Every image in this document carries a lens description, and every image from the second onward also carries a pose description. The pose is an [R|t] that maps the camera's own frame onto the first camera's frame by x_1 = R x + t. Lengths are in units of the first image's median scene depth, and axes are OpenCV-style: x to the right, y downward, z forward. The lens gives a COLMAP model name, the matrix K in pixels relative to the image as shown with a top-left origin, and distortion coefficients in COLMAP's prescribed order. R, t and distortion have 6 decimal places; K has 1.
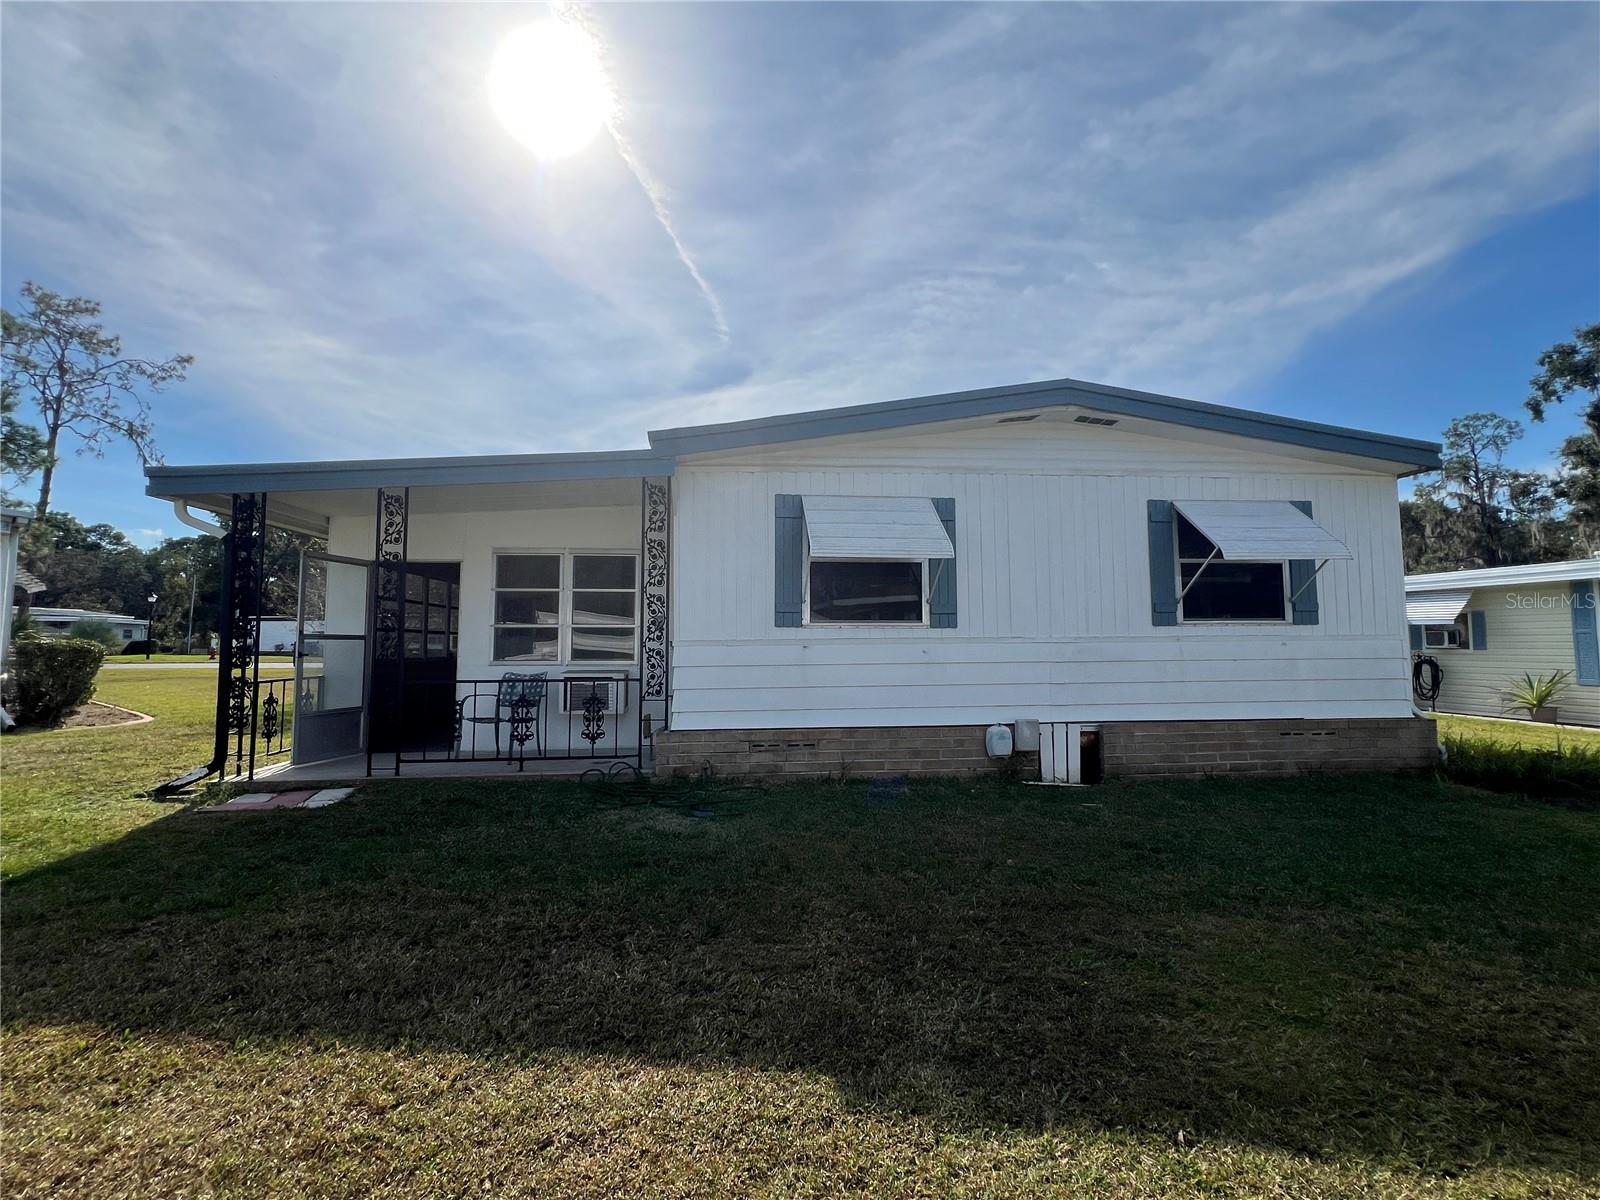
lens RADIAL K [[745.5, 0, 800.0], [0, 745.5, 600.0], [0, 0, 1]] dist [-0.001792, -0.000211]
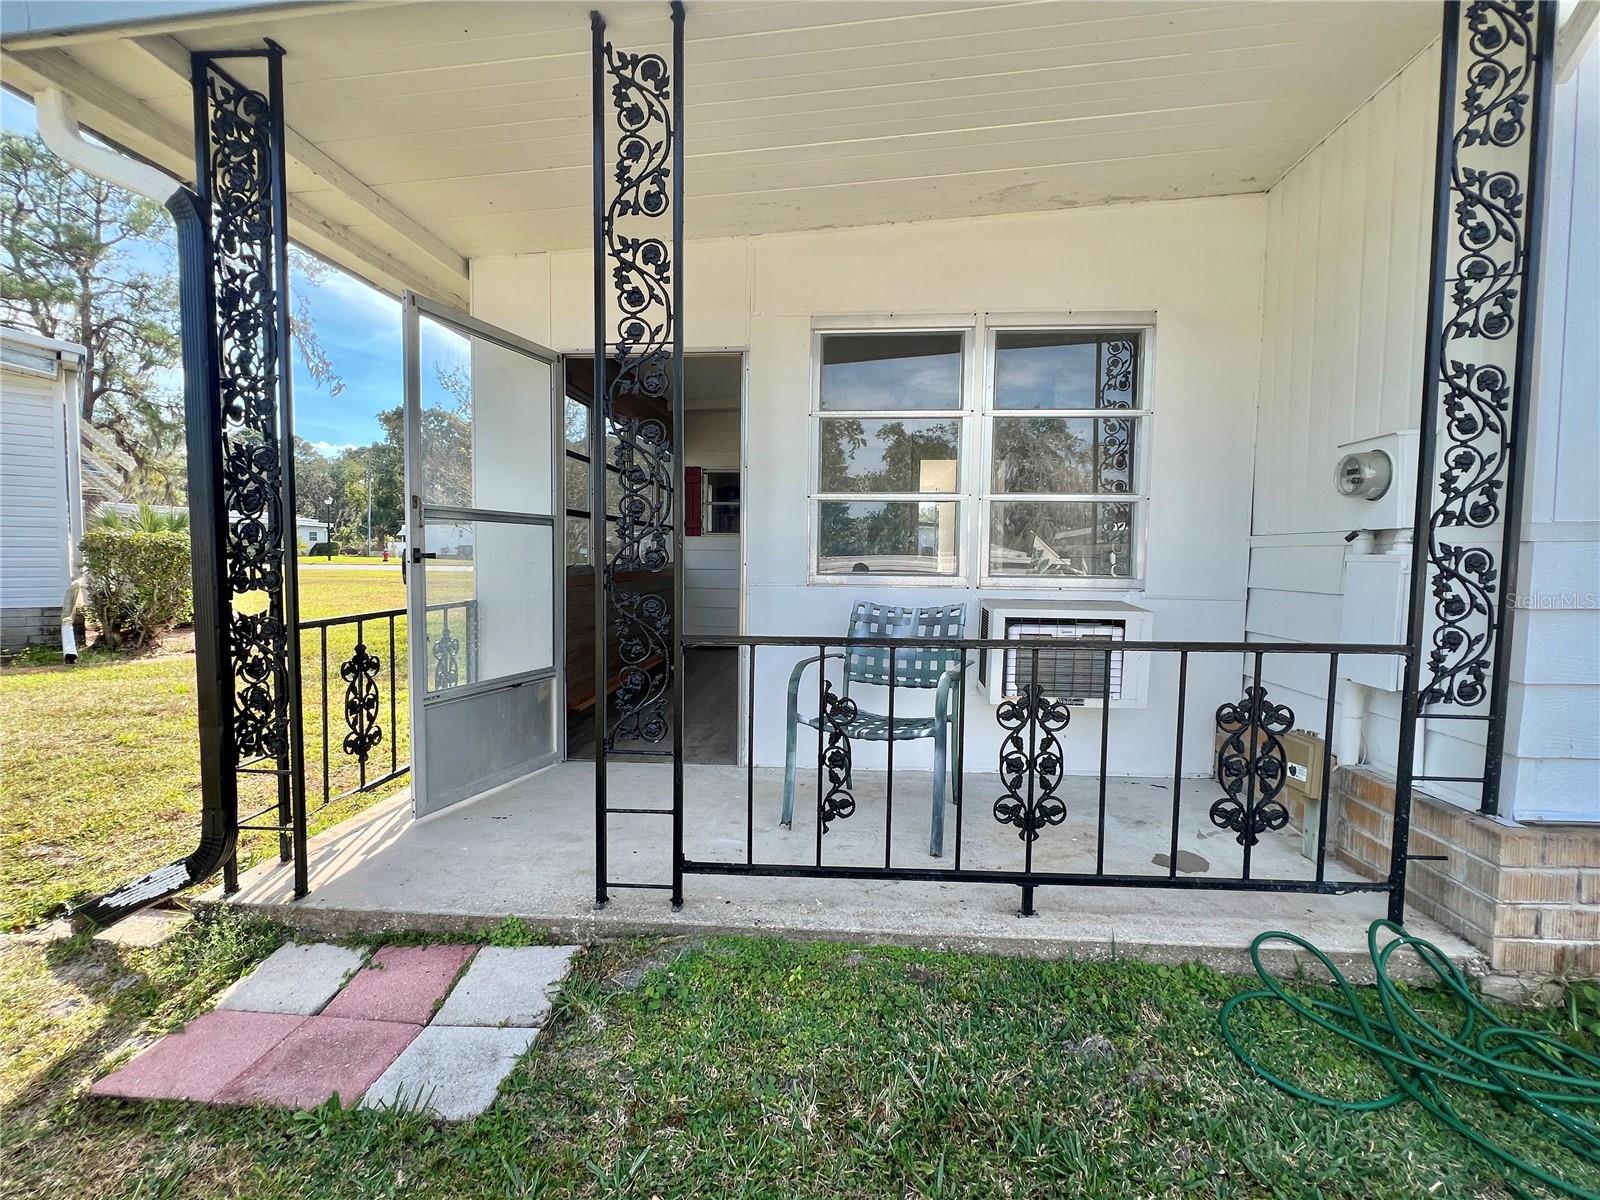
lens RADIAL K [[745.5, 0, 800.0], [0, 745.5, 600.0], [0, 0, 1]] dist [-0.001792, -0.000211]
pose [[0.985440, 0.020855, -0.168741, -0.394854], [-0.000033, 0.992472, 0.122469, 0.047488], [0.170025, -0.120681, 0.978022, 0.633938]]
